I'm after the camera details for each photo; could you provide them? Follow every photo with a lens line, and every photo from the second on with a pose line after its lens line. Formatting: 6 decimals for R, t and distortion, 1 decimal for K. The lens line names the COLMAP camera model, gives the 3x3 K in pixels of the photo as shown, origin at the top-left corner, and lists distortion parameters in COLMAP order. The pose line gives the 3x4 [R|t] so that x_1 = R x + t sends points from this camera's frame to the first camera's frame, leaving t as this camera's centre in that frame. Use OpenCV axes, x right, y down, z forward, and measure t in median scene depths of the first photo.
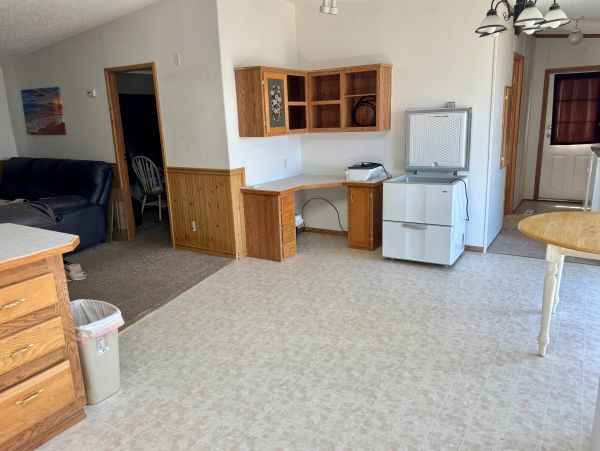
lens RADIAL K [[437.2, 0, 295.9], [0, 437.2, 228.3], [0, 0, 1]] dist [0.010328, -0.047916]
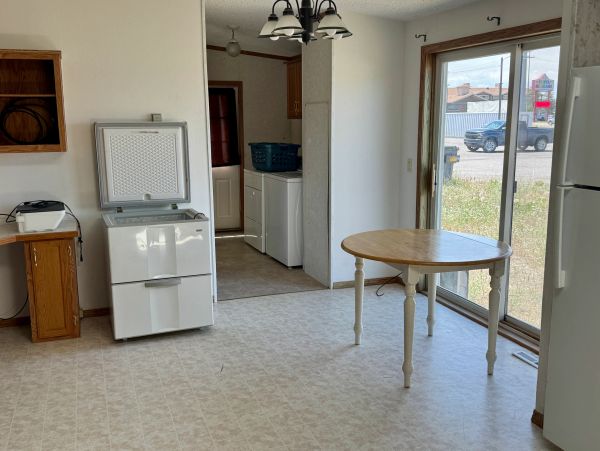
lens RADIAL K [[591.2, 0, 299.7], [0, 591.2, 222.6], [0, 0, 1]] dist [0.094715, 0.000000]
pose [[0.607467, -0.096104, 0.788510, -0.320569], [0.179944, 0.983498, -0.018759, -0.040328], [-0.773695, 0.153283, 0.614736, 0.203272]]
